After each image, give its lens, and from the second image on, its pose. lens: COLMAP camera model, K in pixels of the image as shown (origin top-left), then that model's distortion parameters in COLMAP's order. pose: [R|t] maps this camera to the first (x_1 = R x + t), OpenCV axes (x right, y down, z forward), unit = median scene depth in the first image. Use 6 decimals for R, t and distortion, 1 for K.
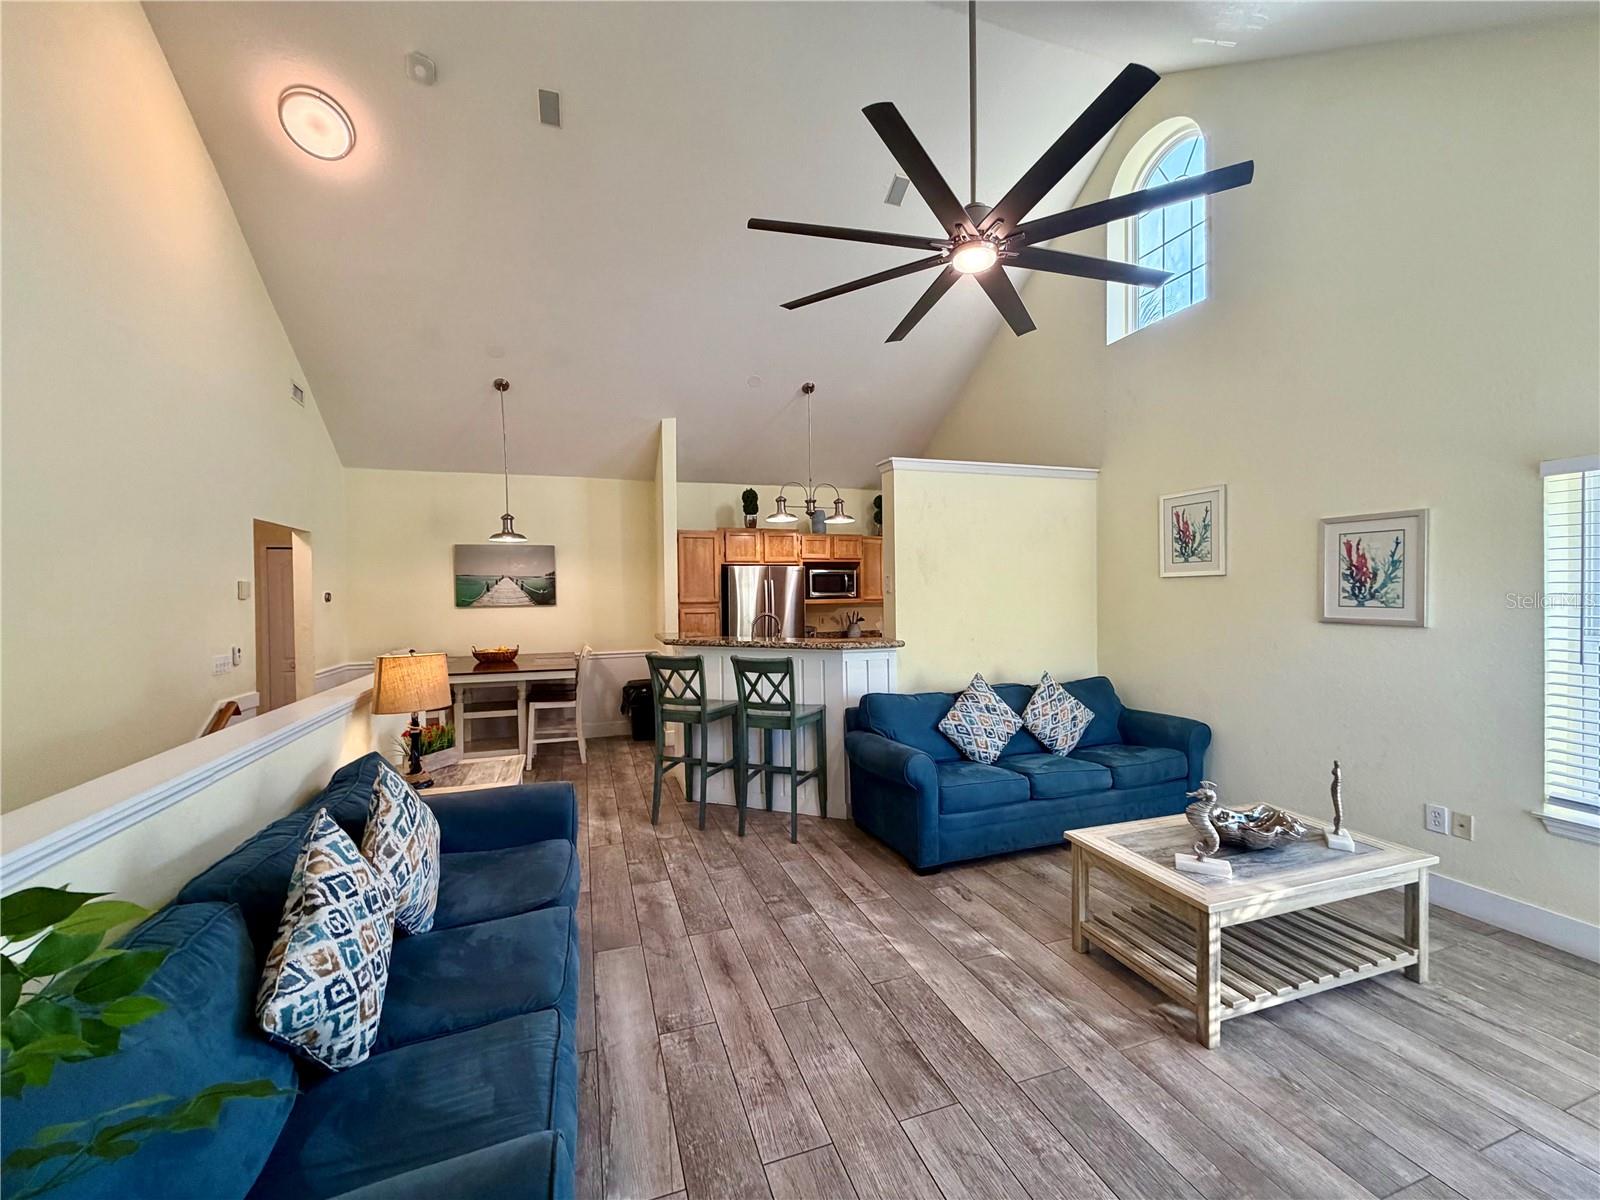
lens RADIAL K [[635.0, 0, 796.4], [0, 635.0, 602.2], [0, 0, 1]] dist [0.000540, -0.000176]
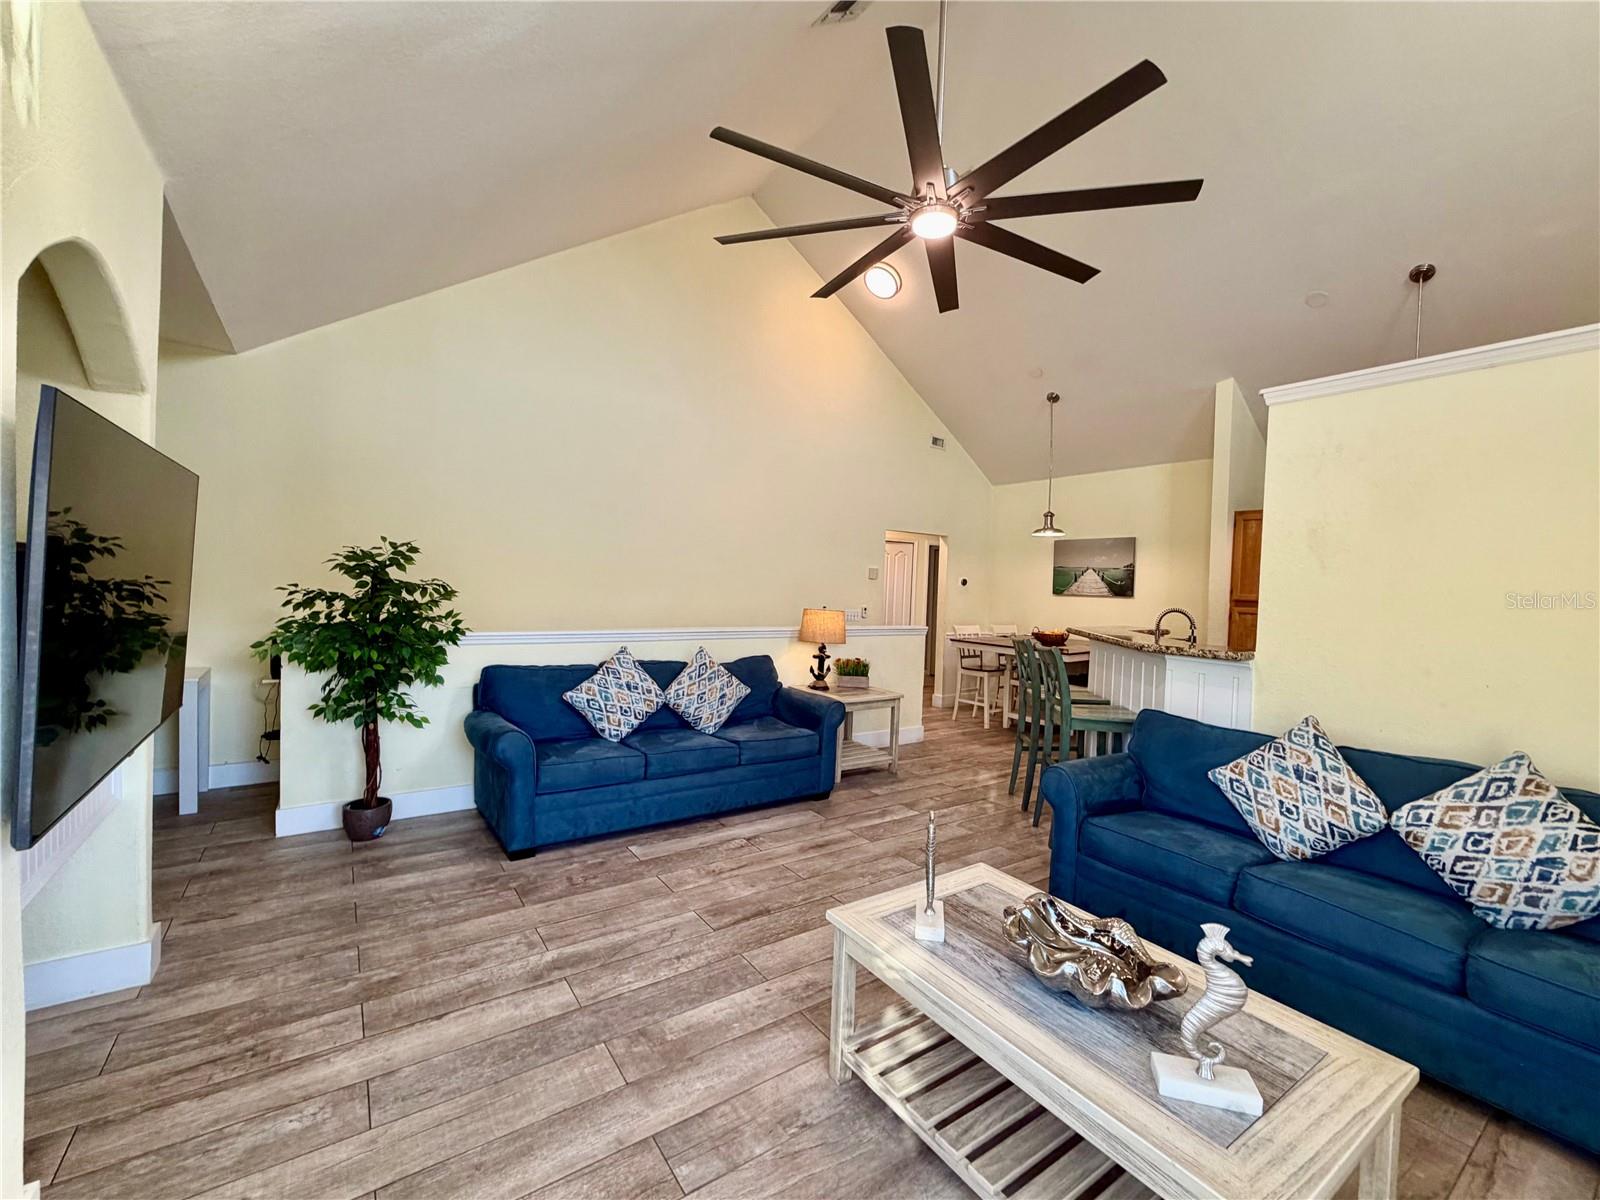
lens RADIAL K [[661.6, 0, 800.0], [0, 661.6, 600.0], [0, 0, 1]] dist [0.000942, 0.000065]
pose [[0.278605, 0.045819, -0.959312, 0.935863], [-0.051714, 0.998128, 0.032654, 0.004484], [0.959012, 0.040512, 0.280453, 0.417926]]
